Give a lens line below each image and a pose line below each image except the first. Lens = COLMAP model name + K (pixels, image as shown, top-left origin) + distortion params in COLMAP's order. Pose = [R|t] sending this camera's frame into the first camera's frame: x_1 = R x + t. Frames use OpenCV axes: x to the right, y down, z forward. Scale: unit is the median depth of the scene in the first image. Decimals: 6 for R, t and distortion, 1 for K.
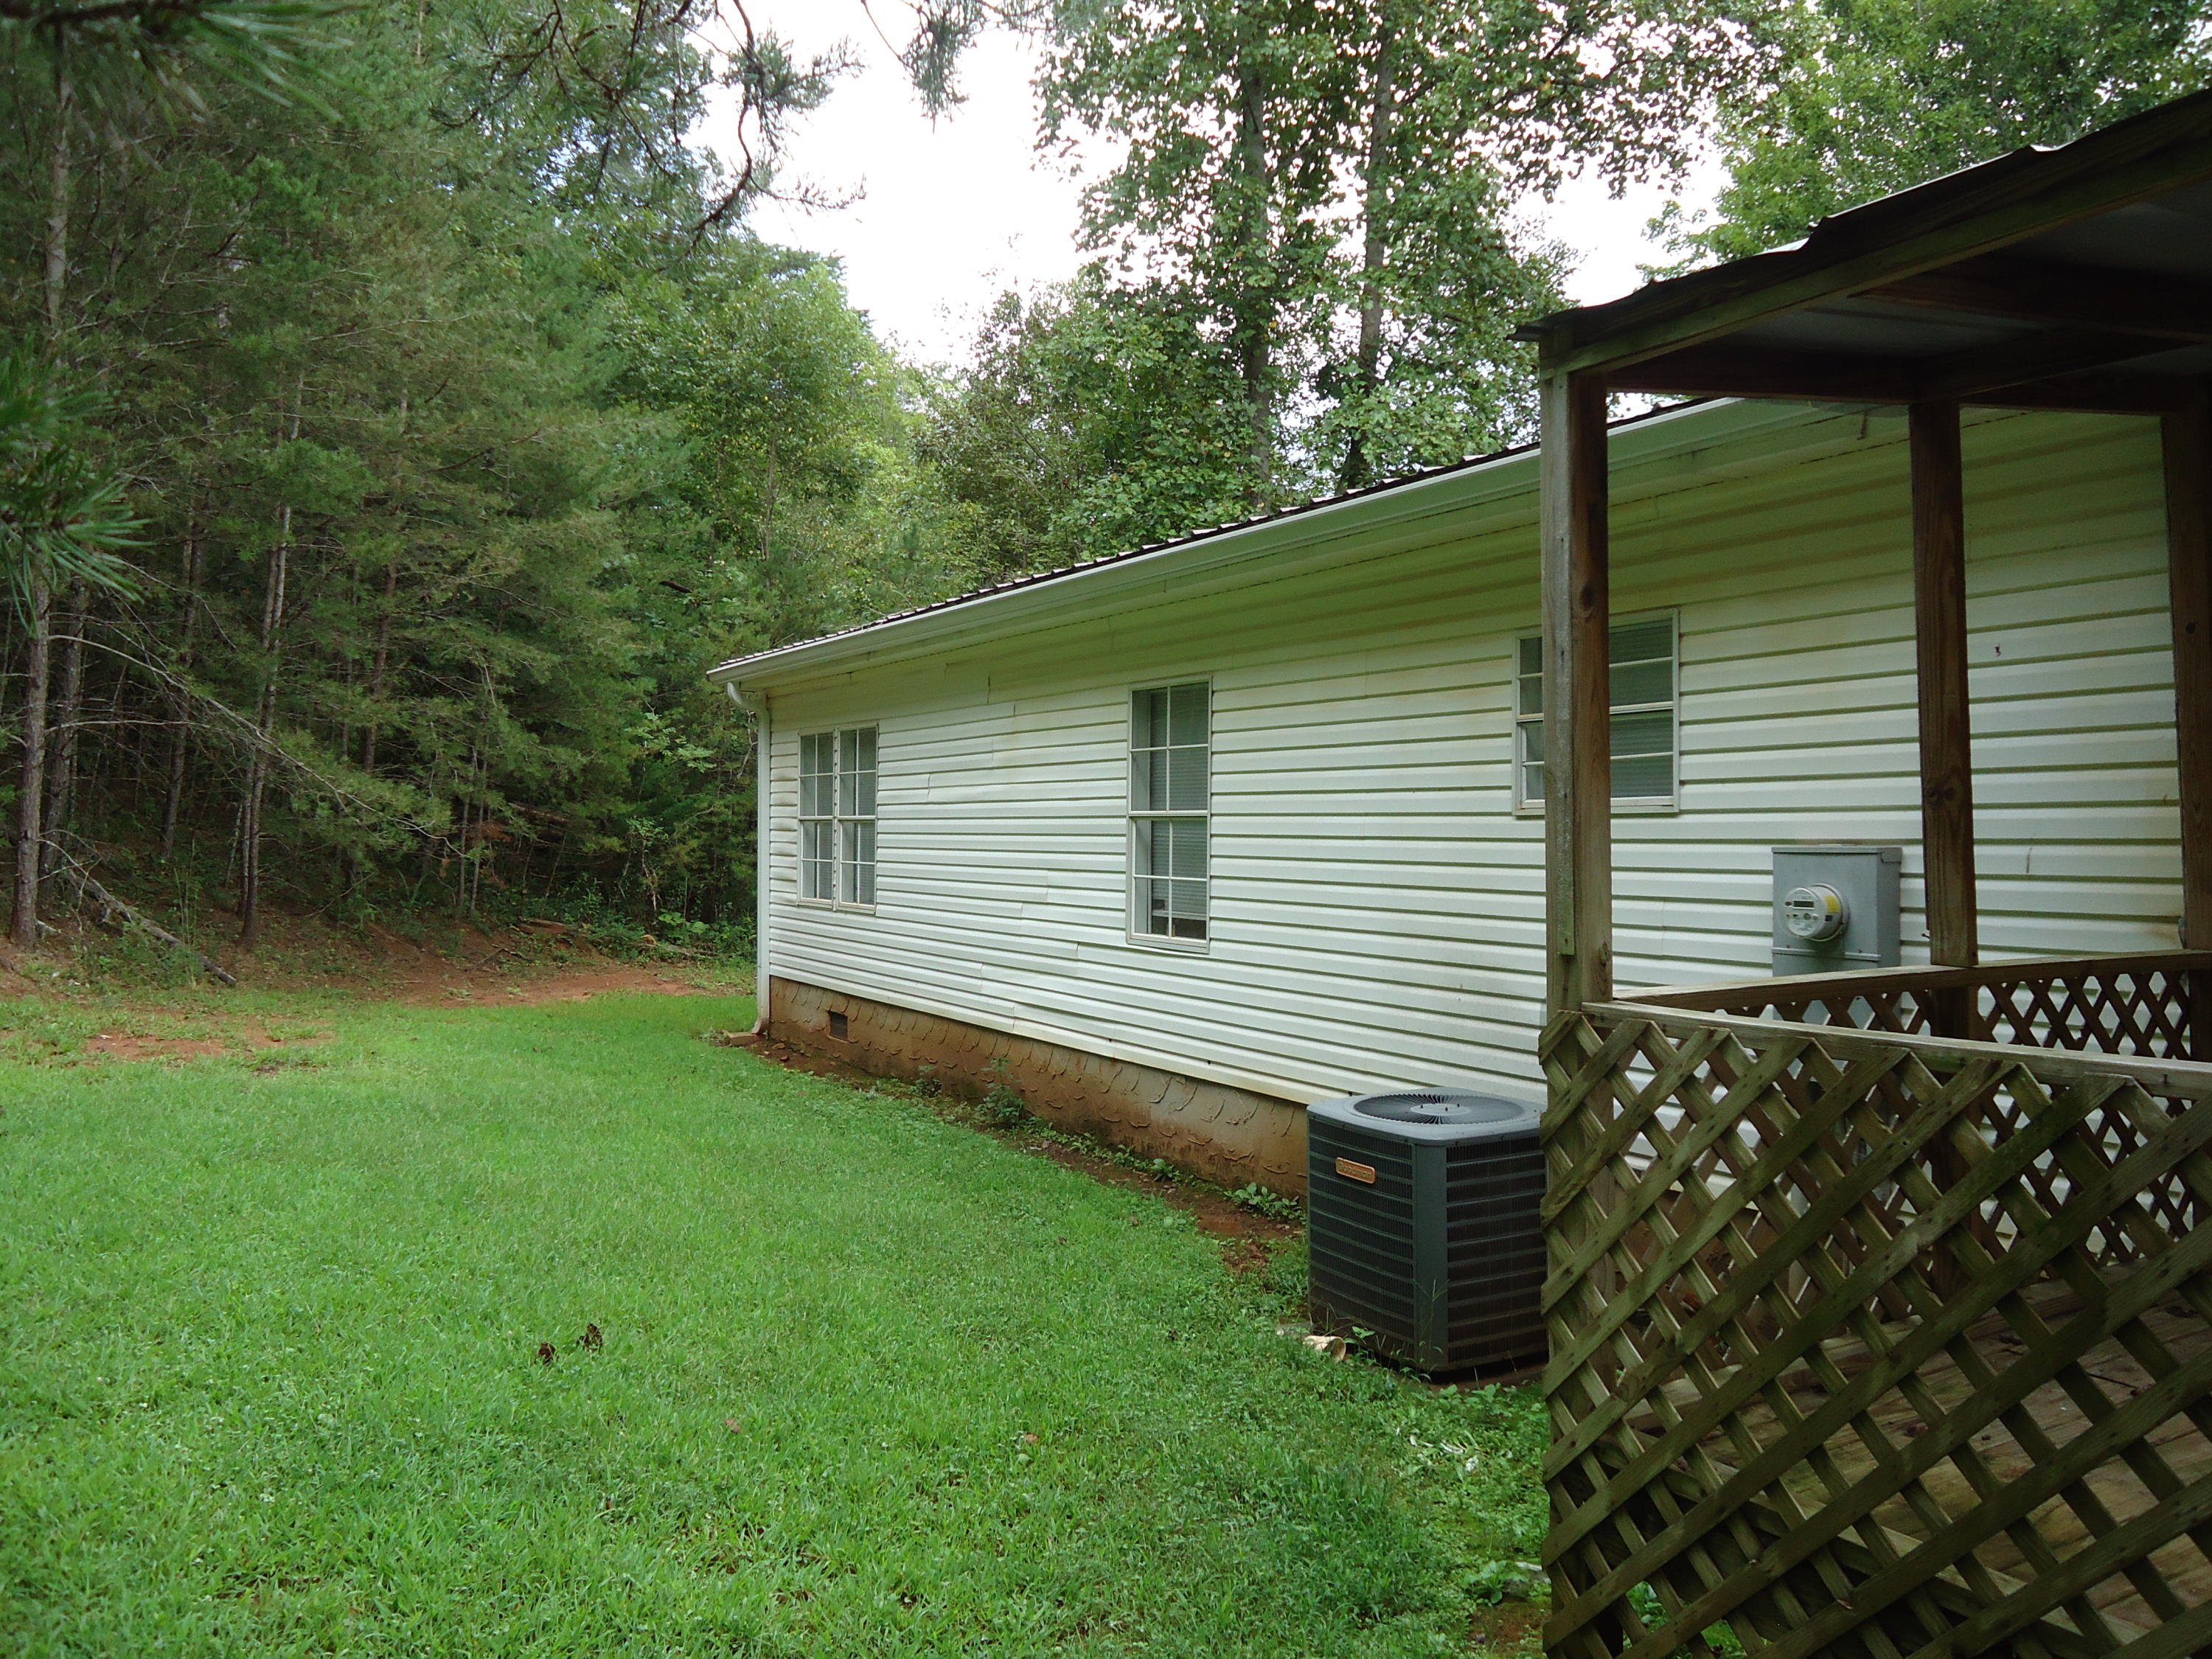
lens RADIAL K [[1669.8, 0, 1106.0], [0, 1669.8, 829.5], [0, 0, 1]] dist [-0.022796, 0.000646]
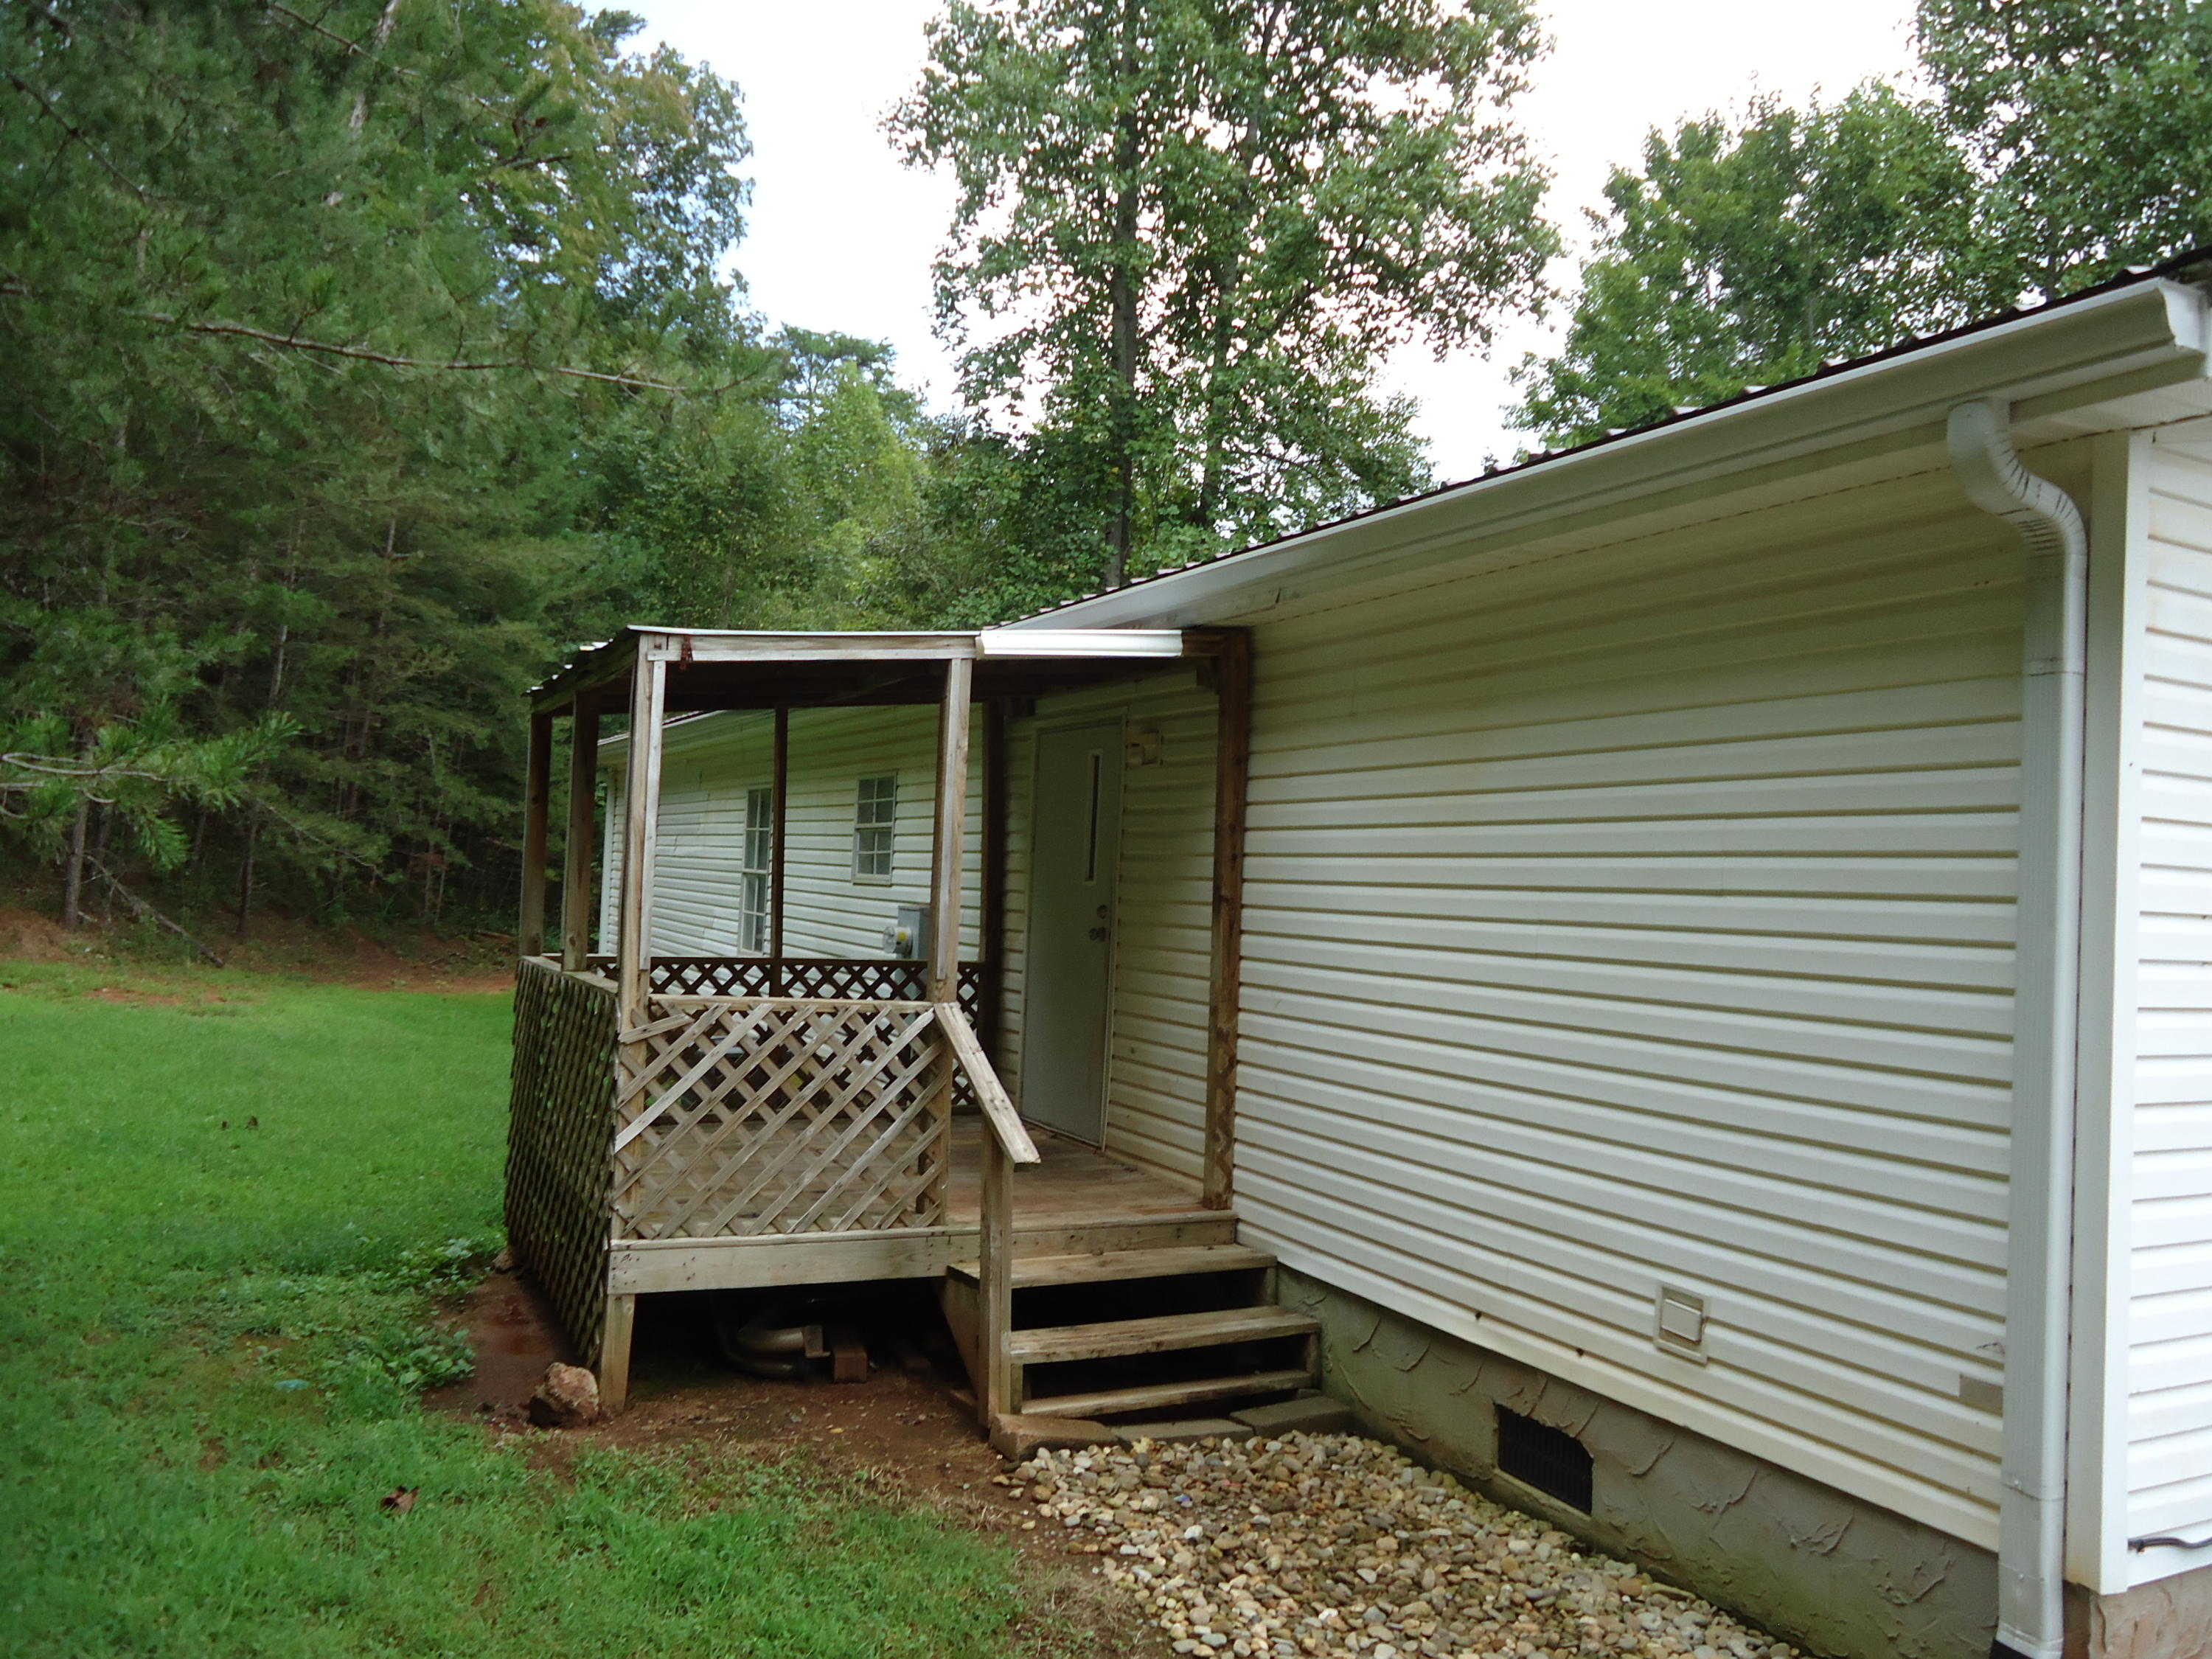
lens RADIAL K [[1669.8, 0, 1106.0], [0, 1669.8, 829.5], [0, 0, 1]] dist [-0.022796, 0.000646]
pose [[0.997122, 0.041261, -0.063598, 0.234342], [-0.043039, 0.998713, -0.026837, -0.010814], [0.062409, 0.029497, 0.997615, -0.265008]]
